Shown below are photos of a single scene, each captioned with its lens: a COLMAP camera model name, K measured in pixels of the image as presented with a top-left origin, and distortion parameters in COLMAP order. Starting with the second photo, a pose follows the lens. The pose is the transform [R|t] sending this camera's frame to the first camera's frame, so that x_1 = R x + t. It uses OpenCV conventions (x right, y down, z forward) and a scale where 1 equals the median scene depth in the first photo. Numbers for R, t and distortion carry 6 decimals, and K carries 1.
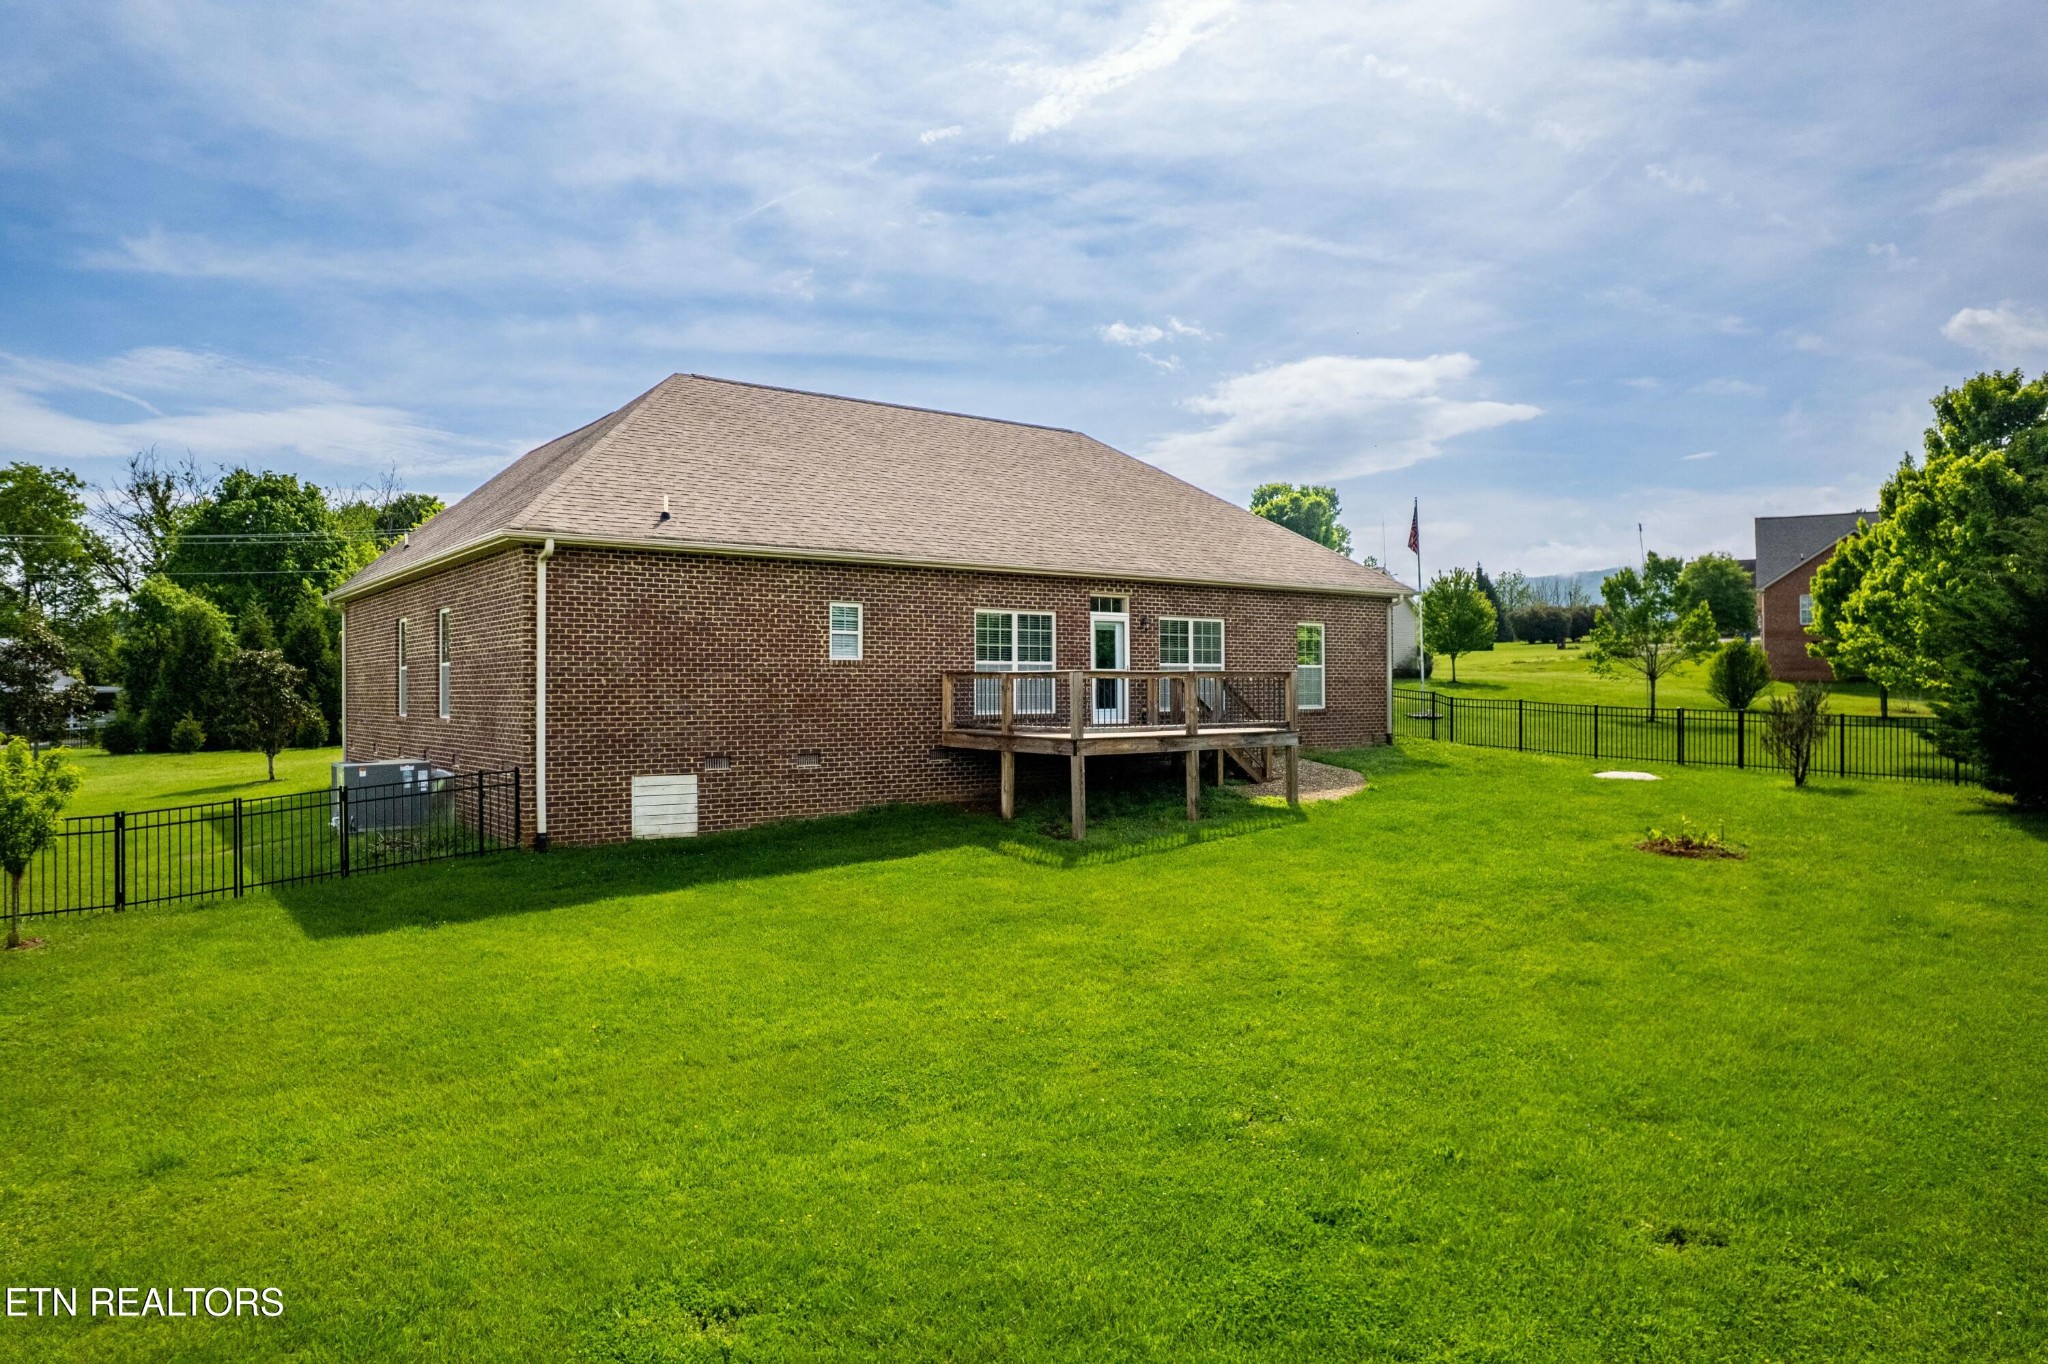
lens RADIAL K [[1301.6, 0, 1021.6], [0, 1301.6, 674.3], [0, 0, 1]] dist [-0.020186, 0.007974]
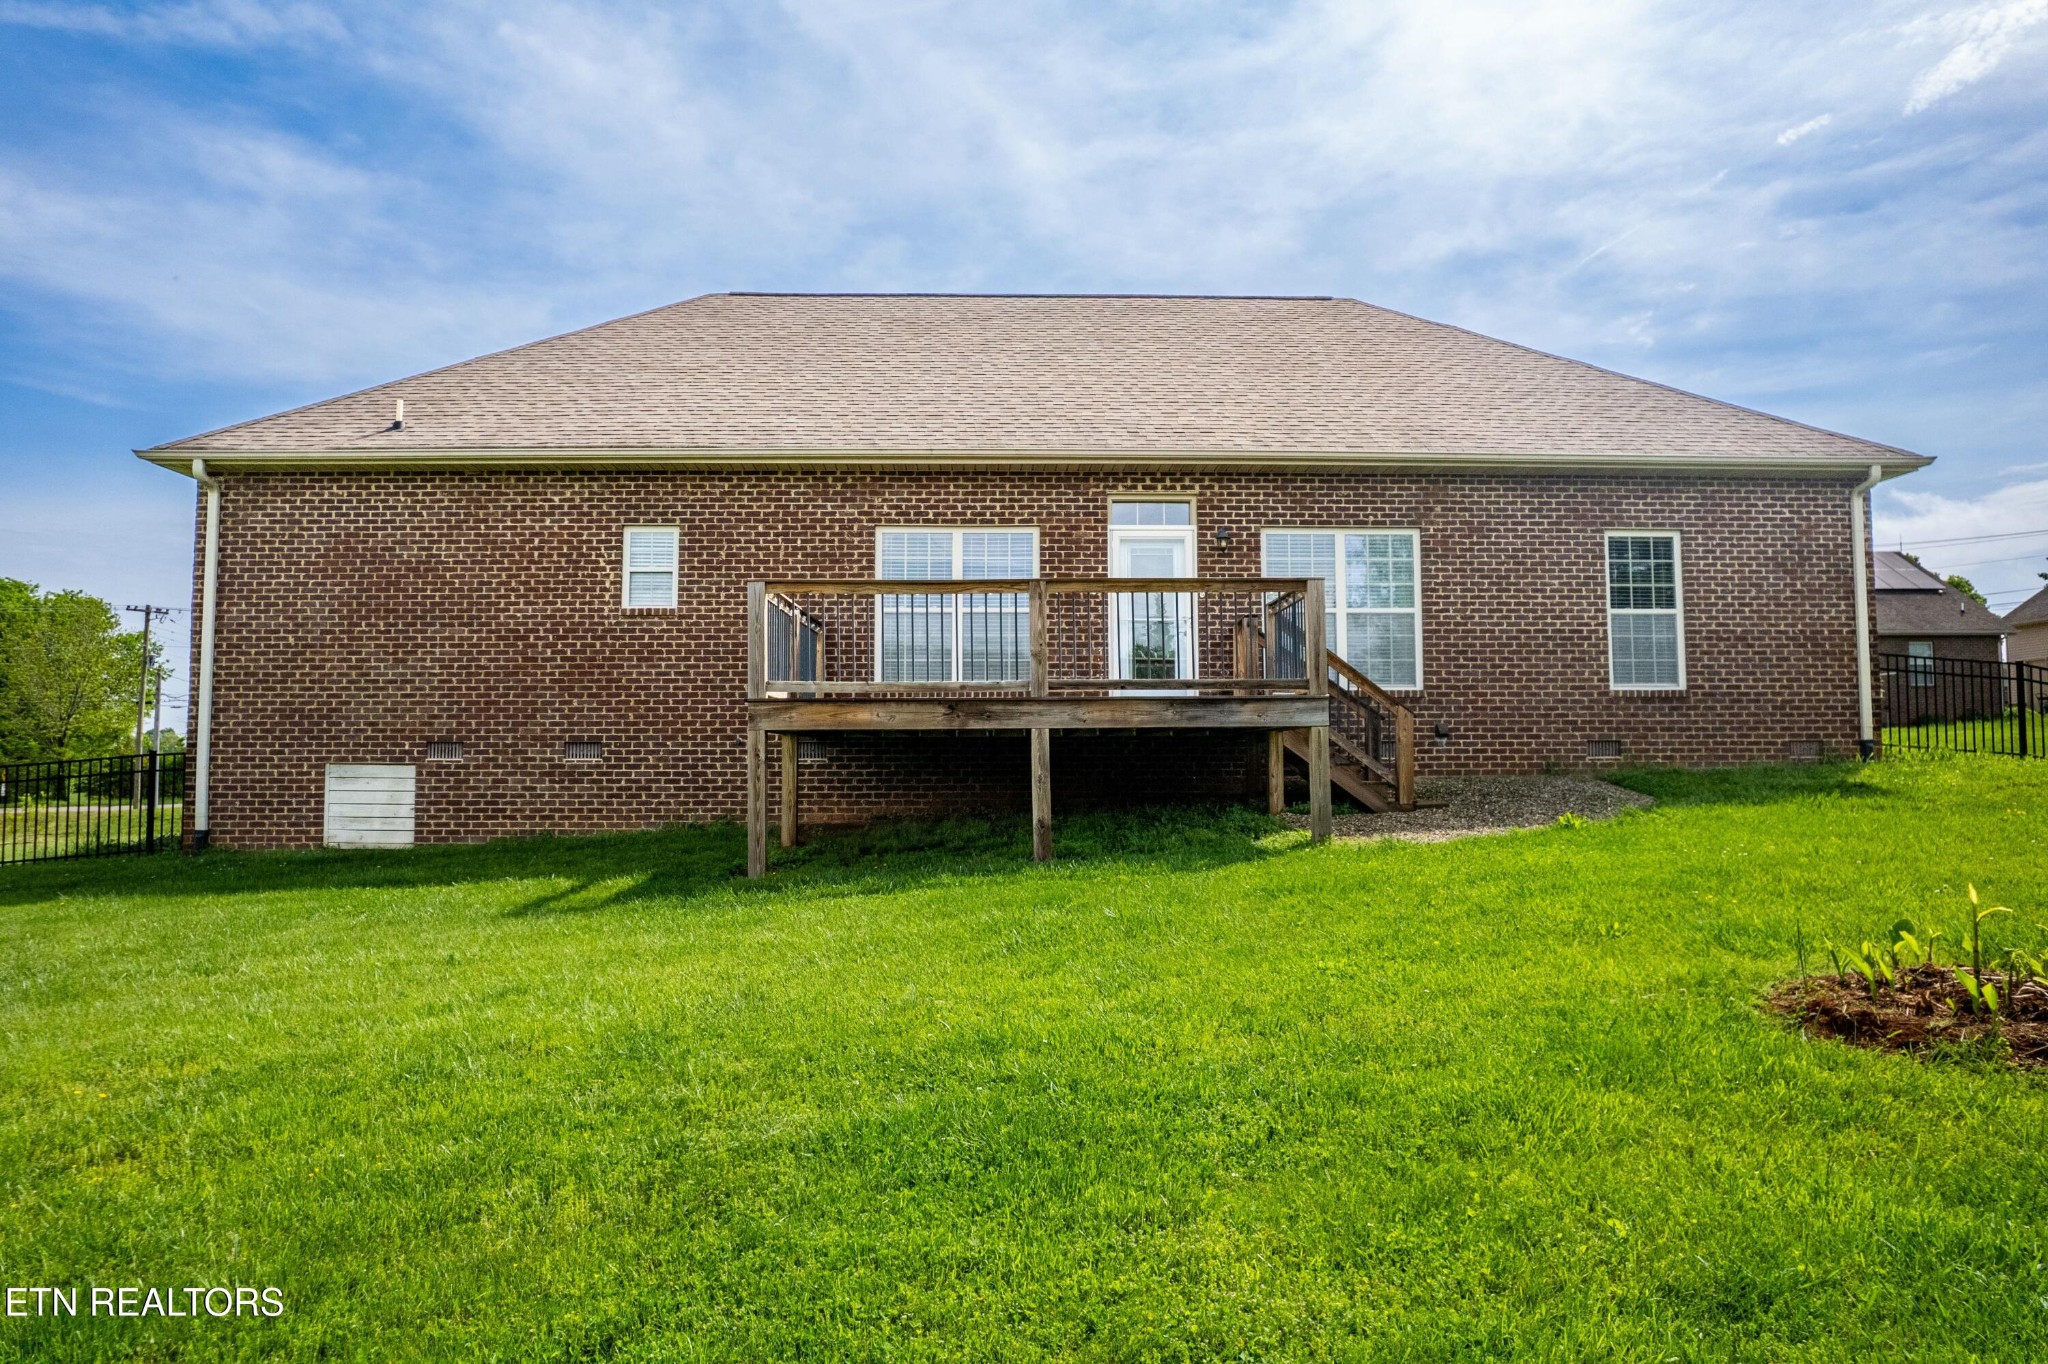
lens RADIAL K [[1301.6, 0, 1011.6], [0, 1301.6, 715.3], [0, 0, 1]] dist [-0.020186, 0.007974]
pose [[0.814530, -0.021905, -0.579708, 0.449732], [0.005006, 0.999515, -0.030733, 0.072386], [0.580100, 0.022131, 0.814245, 0.591058]]
